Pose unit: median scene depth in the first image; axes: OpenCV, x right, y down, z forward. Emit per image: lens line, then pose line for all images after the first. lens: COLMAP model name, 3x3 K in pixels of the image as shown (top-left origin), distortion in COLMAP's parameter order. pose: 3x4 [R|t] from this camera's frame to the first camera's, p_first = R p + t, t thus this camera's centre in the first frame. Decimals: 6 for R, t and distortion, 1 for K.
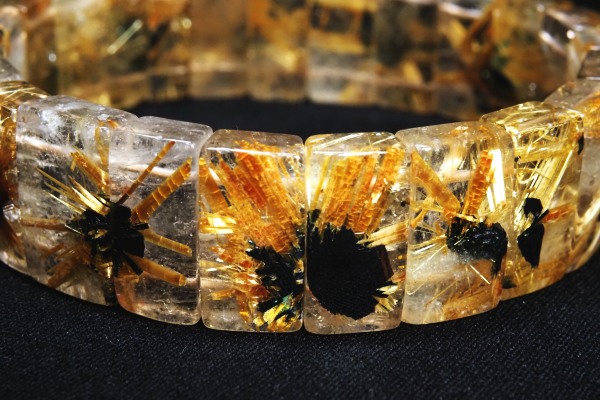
lens RADIAL K [[1184.0, 0, 300.0], [0, 1184.0, 200.0], [0, 0, 1]] dist [0.040814, 0.313381]
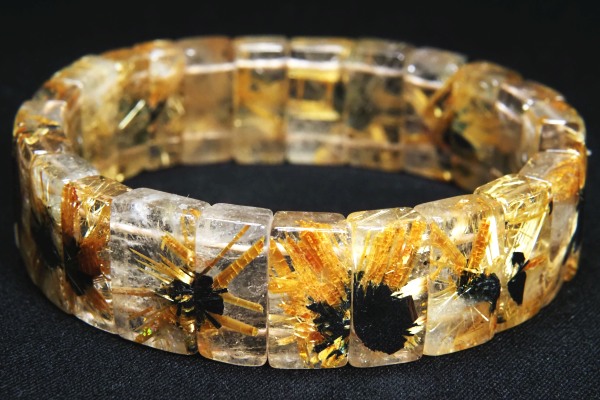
lens RADIAL K [[1345.6, 0, 300.0], [0, 1345.6, 200.0], [0, 0, 1]] dist [0.175395, 0.117303]
pose [[0.992939, -0.045273, 0.109649, -0.198834], [0.046879, 0.998827, -0.012106, -0.051859], [-0.108972, 0.017160, 0.993897, -0.433666]]
